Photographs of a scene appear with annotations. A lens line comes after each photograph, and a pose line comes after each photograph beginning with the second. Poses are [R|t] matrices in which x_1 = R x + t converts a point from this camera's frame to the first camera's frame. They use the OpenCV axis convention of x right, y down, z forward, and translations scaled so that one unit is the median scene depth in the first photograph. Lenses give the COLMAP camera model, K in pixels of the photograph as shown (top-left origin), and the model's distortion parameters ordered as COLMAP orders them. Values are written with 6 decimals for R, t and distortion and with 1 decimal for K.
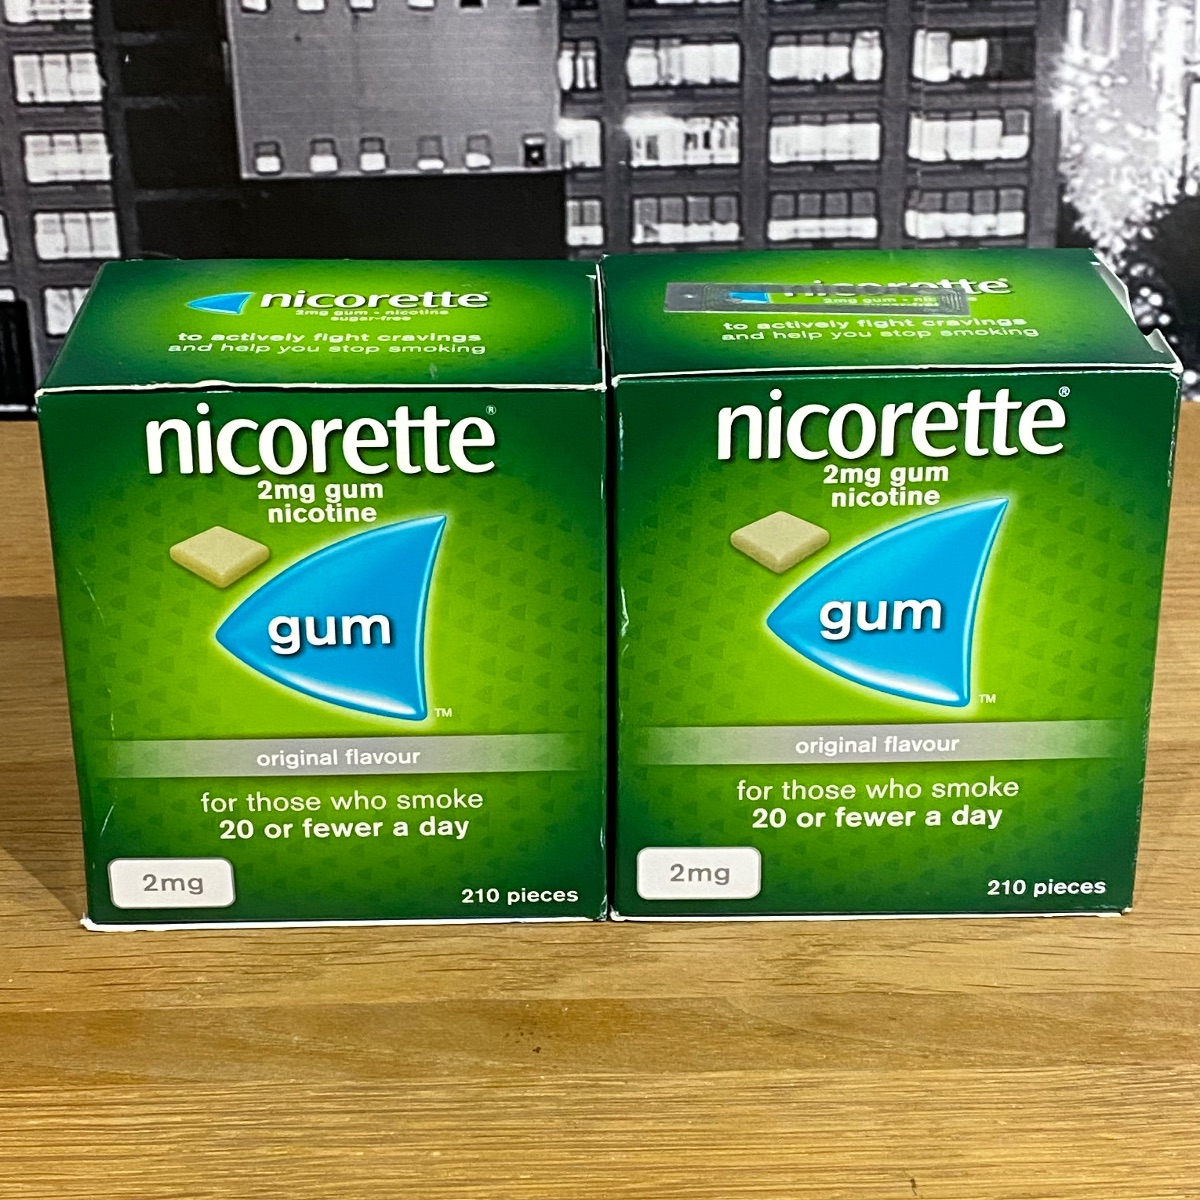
lens RADIAL K [[2473.4, 0, 562.2], [0, 2473.4, 541.1], [0, 0, 1]] dist [0.154677, 0.000000]
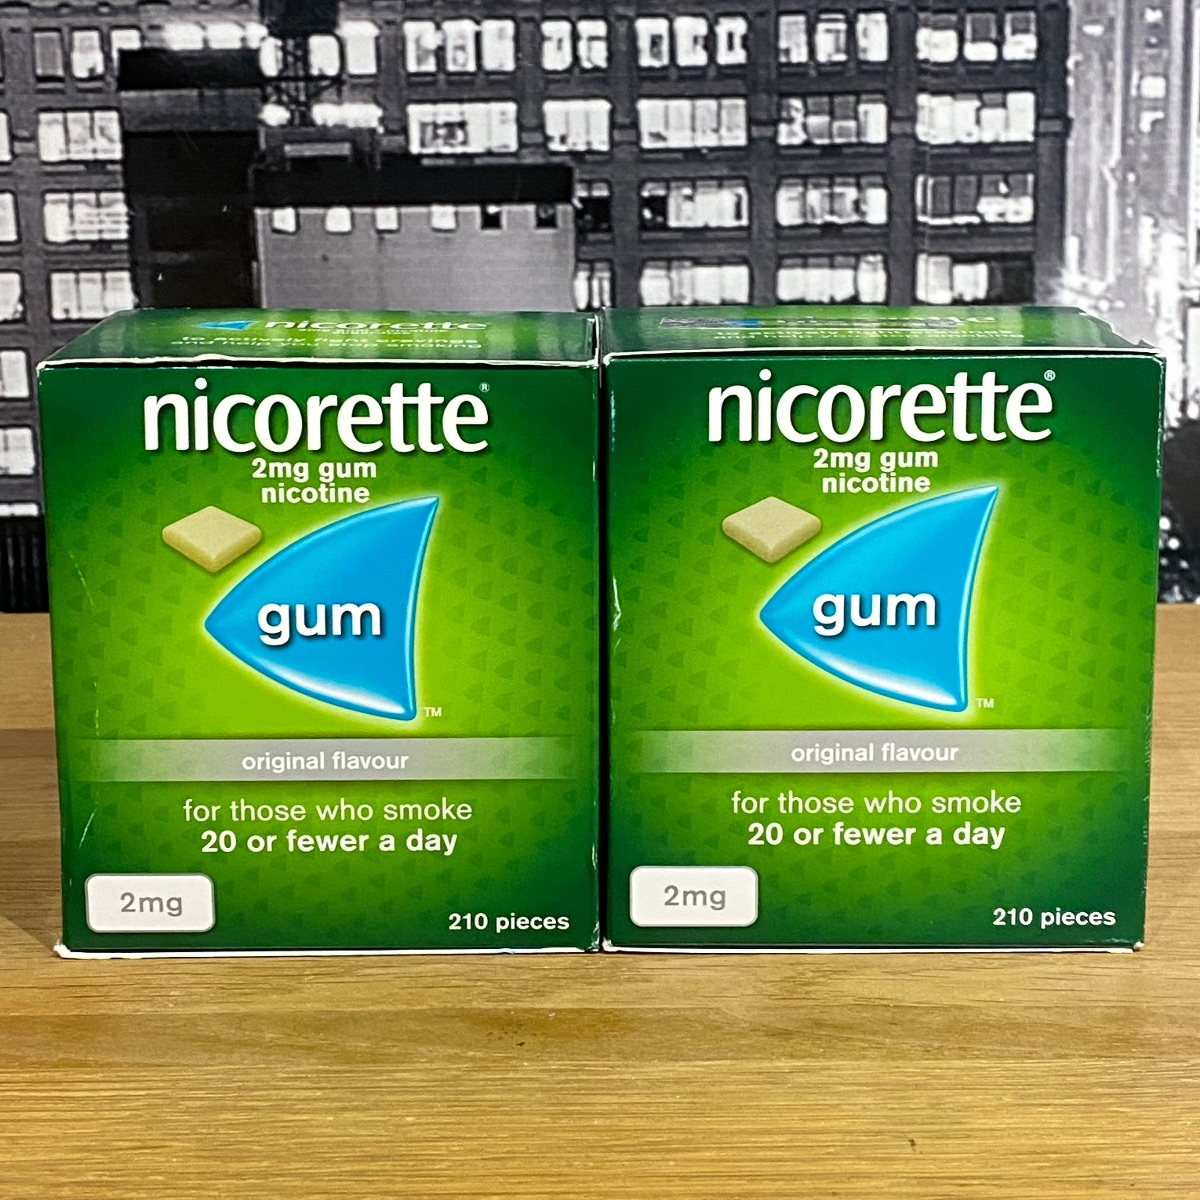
lens RADIAL K [[2473.4, 0, 576.1], [0, 2473.4, 505.4], [0, 0, 1]] dist [0.154677, 0.000000]
pose [[0.999892, 0.007802, -0.012445, 0.020880], [-0.010400, 0.974348, -0.224805, 0.212339], [0.010372, 0.224910, 0.974324, 0.021580]]
